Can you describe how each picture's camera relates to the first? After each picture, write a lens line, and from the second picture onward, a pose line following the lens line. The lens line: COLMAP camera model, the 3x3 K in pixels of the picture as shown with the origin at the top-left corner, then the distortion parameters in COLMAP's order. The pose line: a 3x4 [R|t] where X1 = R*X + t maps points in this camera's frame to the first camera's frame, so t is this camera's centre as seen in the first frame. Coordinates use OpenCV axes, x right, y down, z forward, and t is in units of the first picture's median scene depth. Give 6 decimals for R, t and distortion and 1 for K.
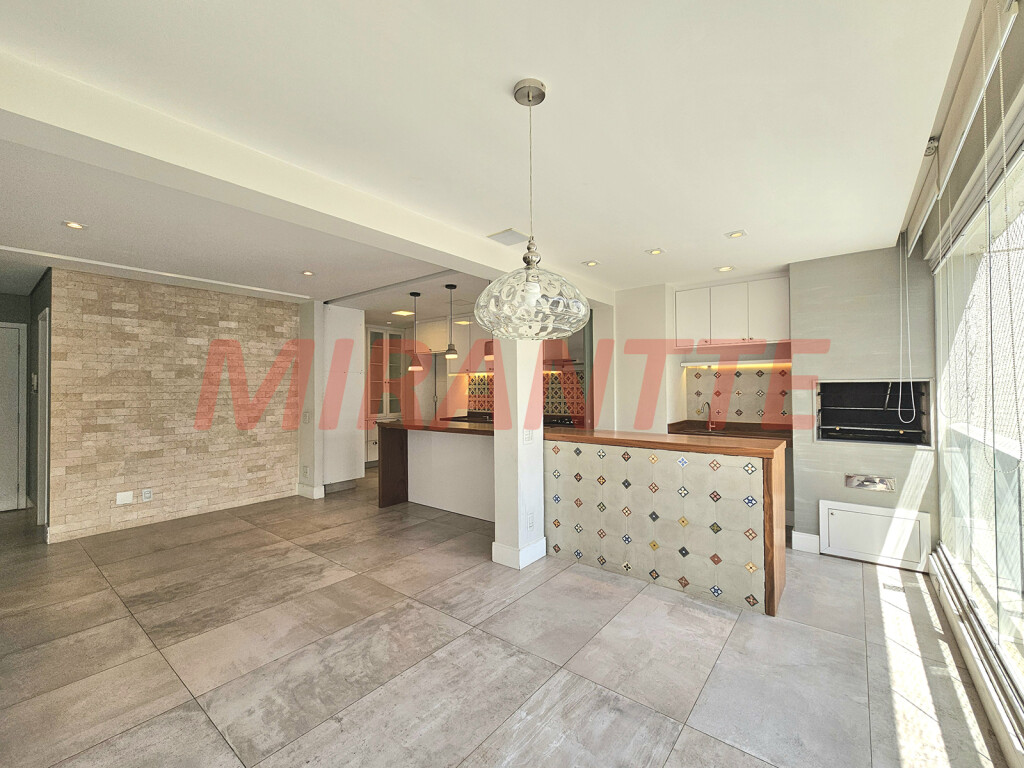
lens RADIAL K [[430.3, 0, 515.1], [0, 430.3, 381.0], [0, 0, 1]] dist [-0.000995, 0.000011]
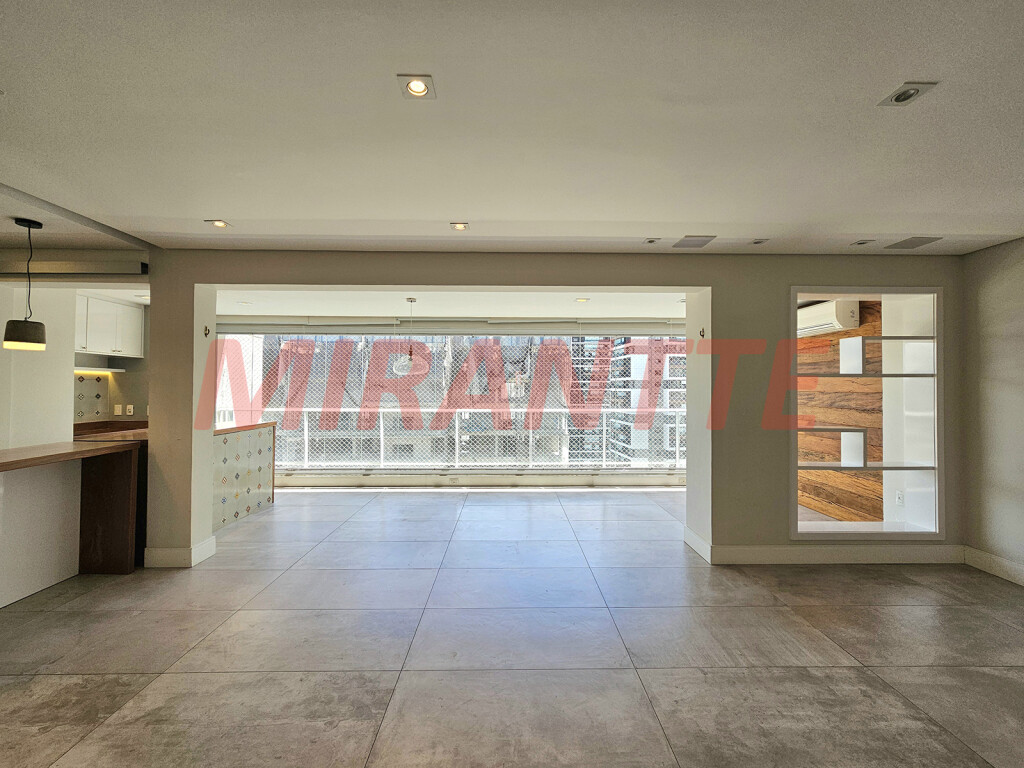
lens RADIAL K [[423.1, 0, 514.0], [0, 423.1, 380.3], [0, 0, 1]] dist [0.001479, 0.000719]
pose [[-0.629732, 0.019416, 0.776570, -1.224658], [-0.010519, 0.999383, -0.033517, 0.014005], [-0.776741, -0.029276, -0.629139, 1.001320]]
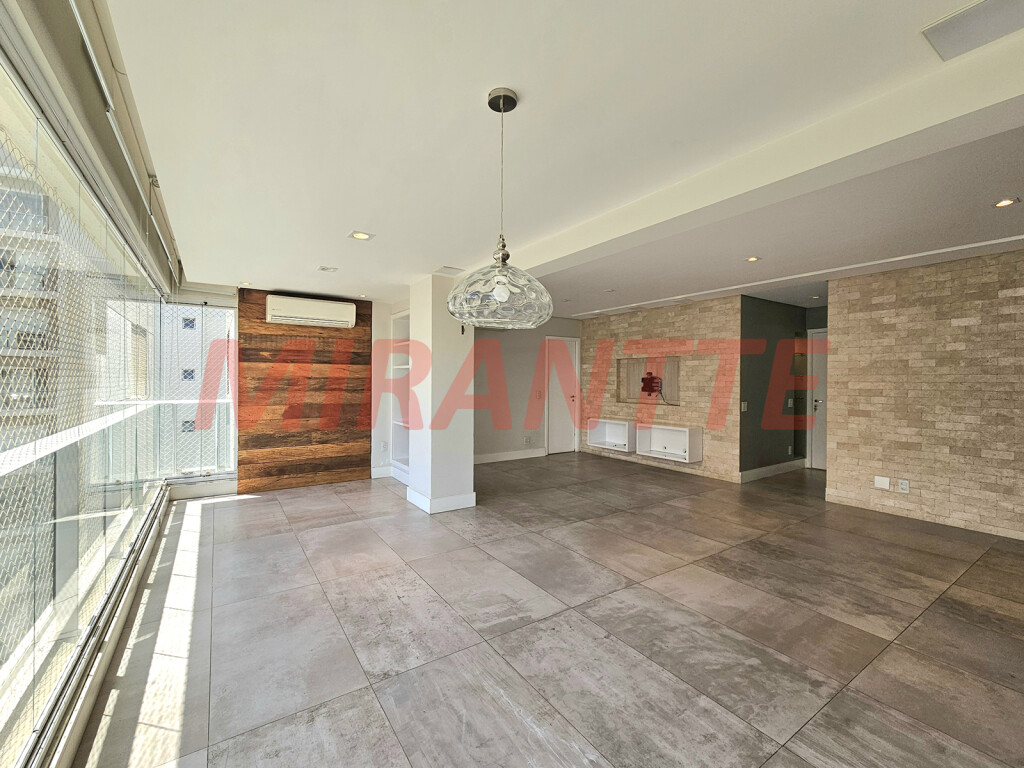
lens RADIAL K [[440.0, 0, 517.9], [0, 440.0, 383.6], [0, 0, 1]] dist [0.000055, 0.001046]
pose [[-0.297451, 0.013892, -0.954636, 0.448549], [0.012225, 0.999868, 0.010741, 0.010582], [0.954659, -0.008476, -0.297581, 0.568695]]
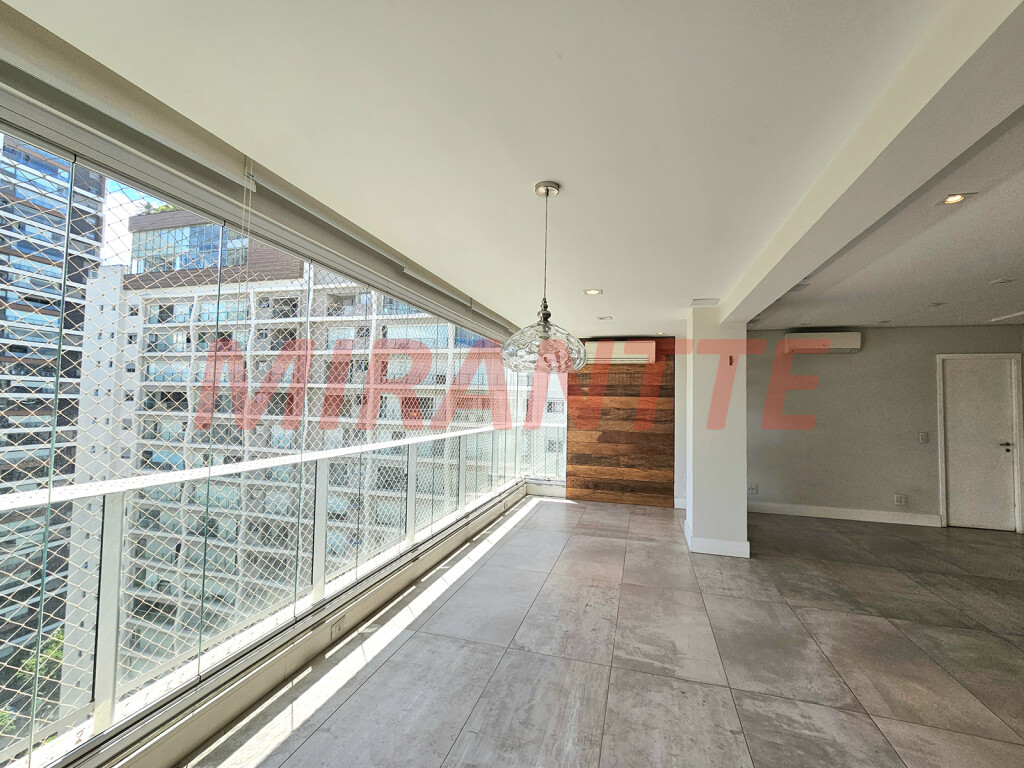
lens RADIAL K [[440.0, 0, 517.9], [0, 440.0, 383.6], [0, 0, 1]] dist [0.000055, 0.001046]
pose [[-0.924706, -0.029335, -0.379551, 0.255396], [-0.008453, 0.998363, -0.056568, 0.000364], [0.380589, -0.049100, -0.923440, 0.914375]]
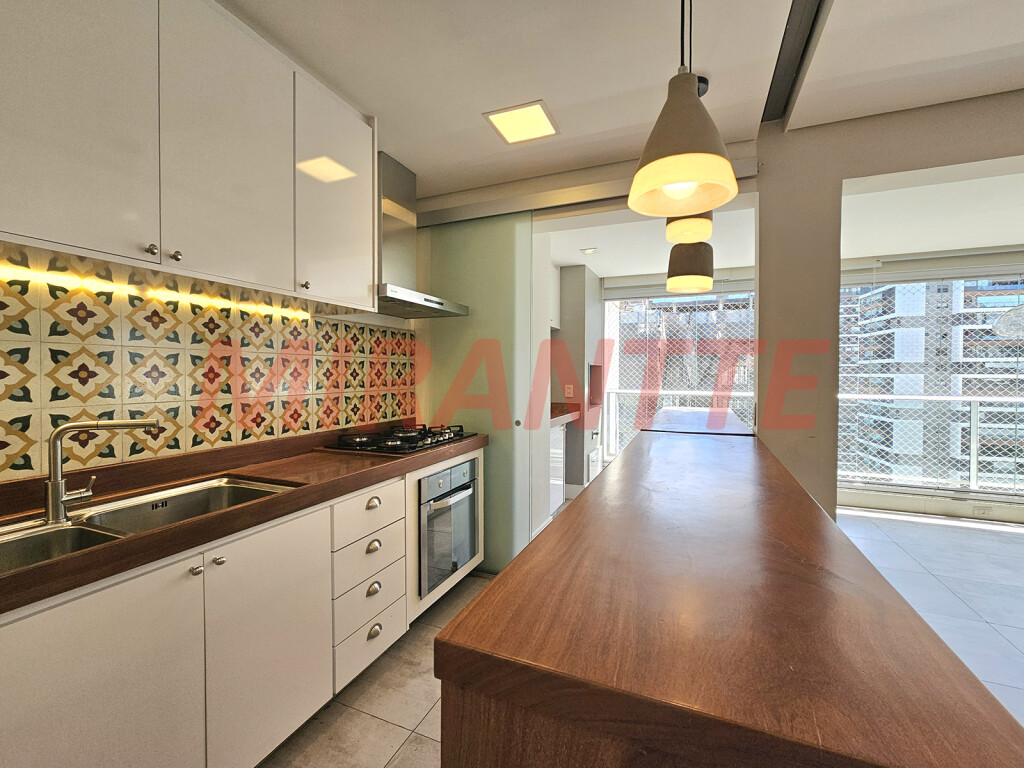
lens RADIAL K [[437.7, 0, 514.6], [0, 437.7, 380.7], [0, 0, 1]] dist [0.000581, -0.000295]
pose [[-0.265452, -0.010978, 0.964062, -0.502284], [-0.016120, 0.999846, 0.006947, 0.046410], [-0.963989, -0.013696, -0.265588, 1.540725]]
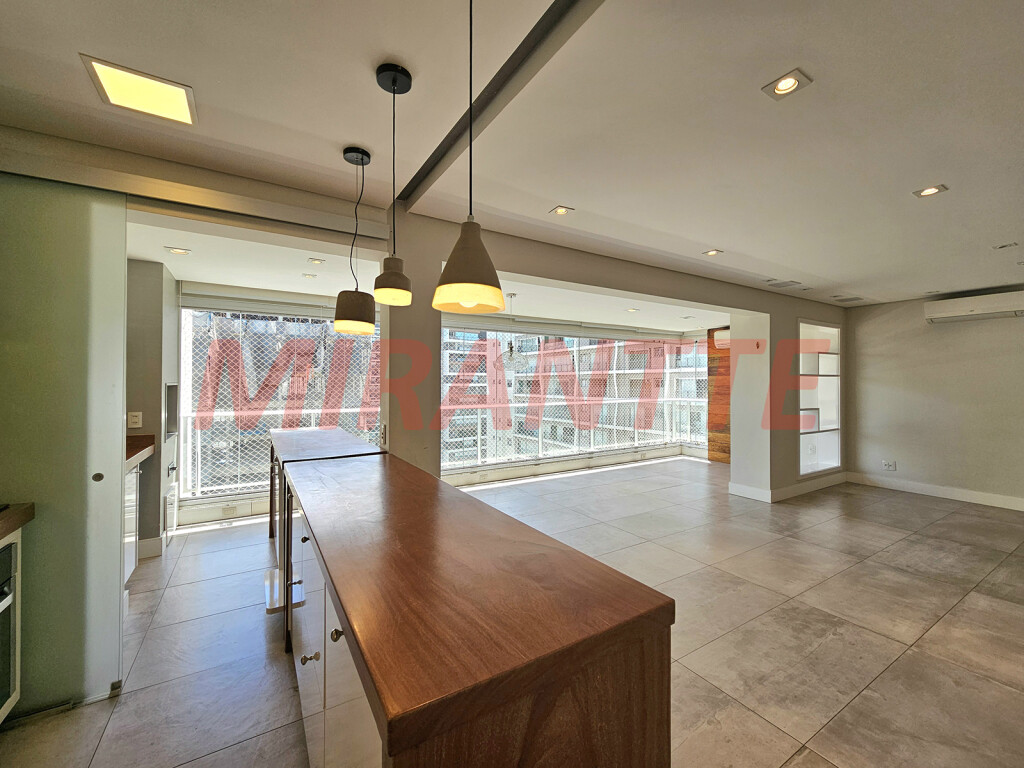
lens RADIAL K [[423.1, 0, 514.0], [0, 423.1, 380.3], [0, 0, 1]] dist [0.001479, 0.000719]
pose [[-0.939753, 0.009811, 0.341714, -0.447674], [0.001732, 0.999712, -0.023939, 0.016664], [-0.341850, -0.021905, -0.939499, 1.657537]]
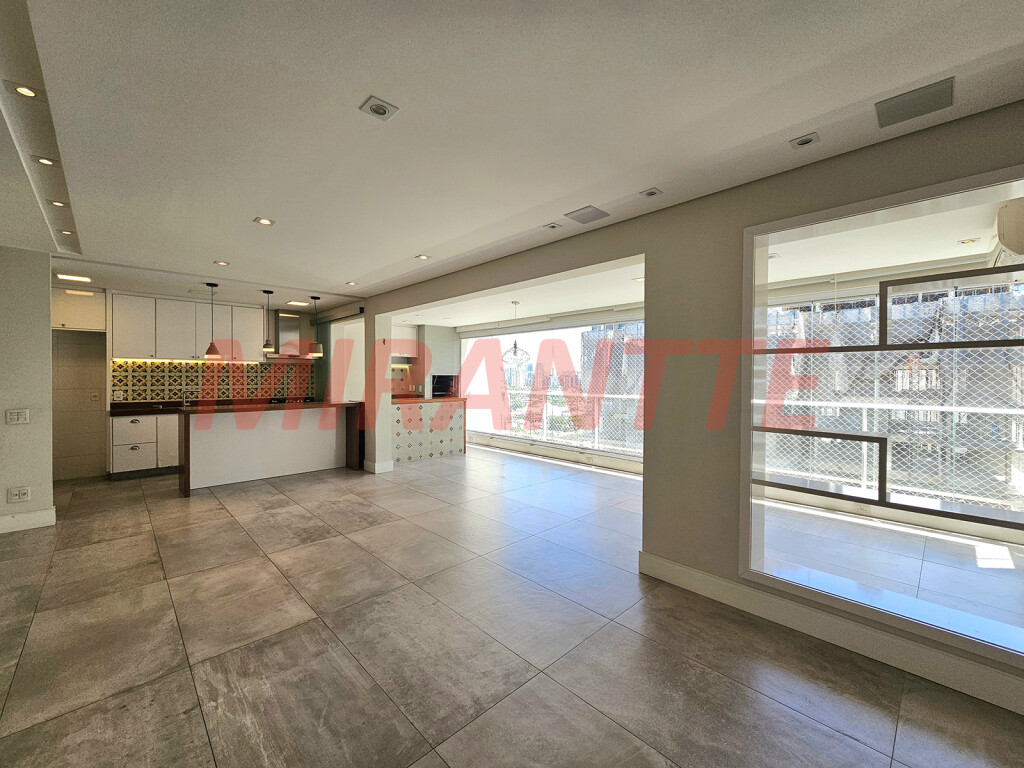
lens RADIAL K [[420.4, 0, 512.8], [0, 420.4, 379.4], [0, 0, 1]] dist [0.001429, 0.000217]
pose [[0.143747, 0.000397, 0.989614, -1.611392], [-0.019314, 0.999811, 0.002404, 0.013732], [-0.989426, -0.019459, 0.143727, 0.188352]]
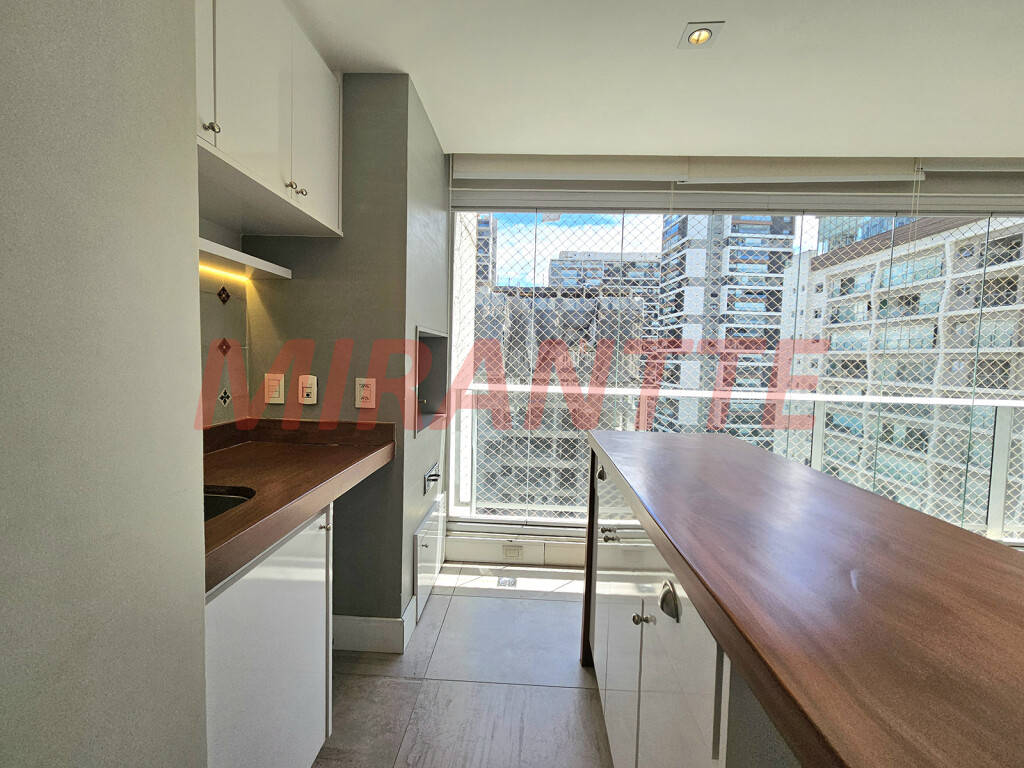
lens RADIAL K [[423.1, 0, 514.0], [0, 423.1, 380.3], [0, 0, 1]] dist [0.001479, 0.000719]
pose [[-0.582647, -0.053195, 0.810982, 0.177568], [-0.033996, 0.998578, 0.041076, 0.040718], [-0.812014, -0.003637, -0.583627, 1.199659]]
